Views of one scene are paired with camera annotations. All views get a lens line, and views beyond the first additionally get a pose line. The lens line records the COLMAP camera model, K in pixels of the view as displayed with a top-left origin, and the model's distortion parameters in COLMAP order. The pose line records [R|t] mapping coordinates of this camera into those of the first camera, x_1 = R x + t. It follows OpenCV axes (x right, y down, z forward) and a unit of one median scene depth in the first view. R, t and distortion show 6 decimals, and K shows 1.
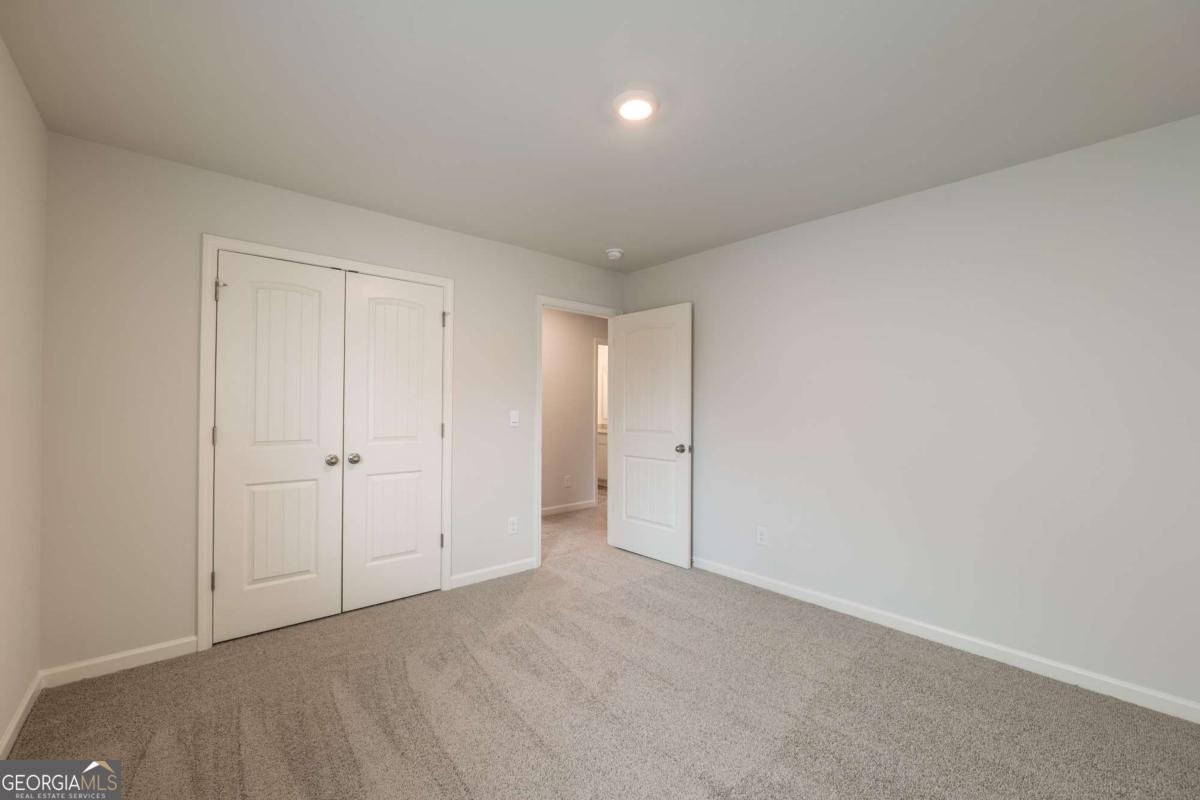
lens RADIAL K [[481.3, 0, 606.0], [0, 481.3, 406.9], [0, 0, 1]] dist [-0.007176, -0.000357]
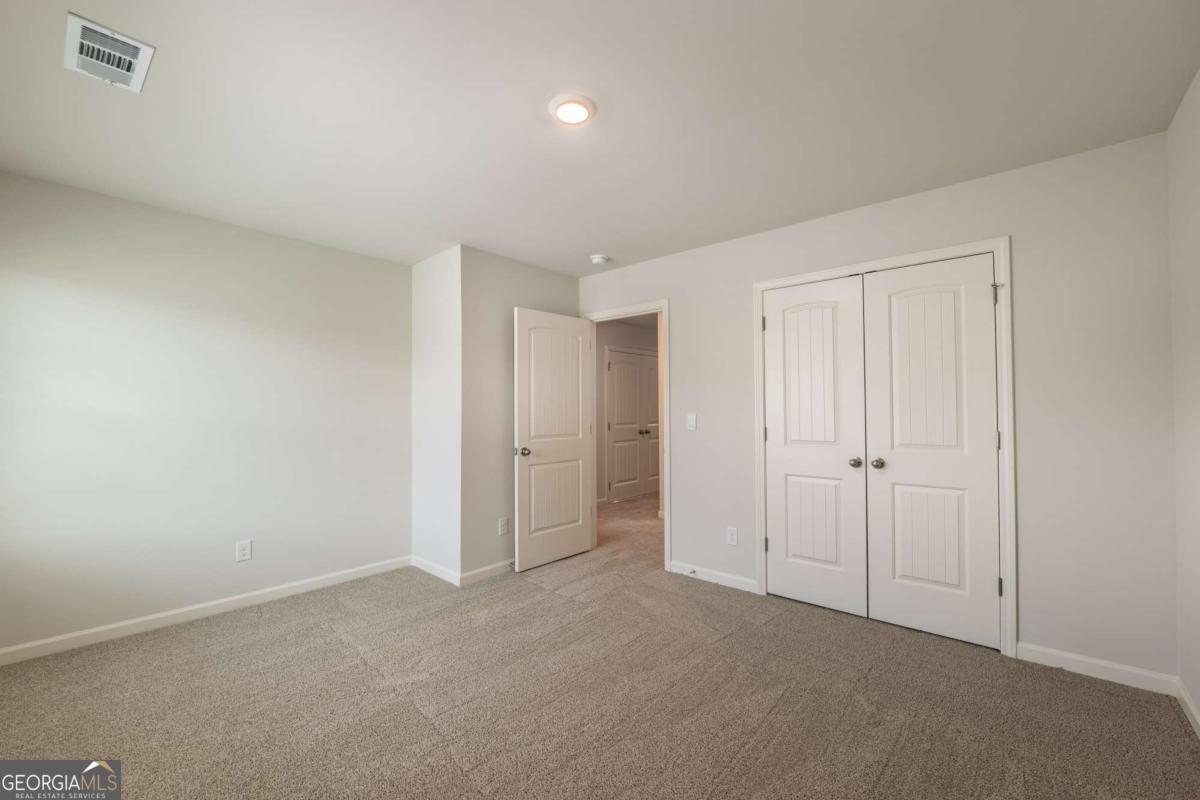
lens RADIAL K [[481.3, 0, 600.7], [0, 481.3, 401.7], [0, 0, 1]] dist [-0.007176, -0.000357]
pose [[0.151221, -0.023560, -0.988219, 0.355818], [0.005972, 0.999719, -0.022920, 0.001974], [0.988482, -0.002436, 0.151320, 0.305677]]
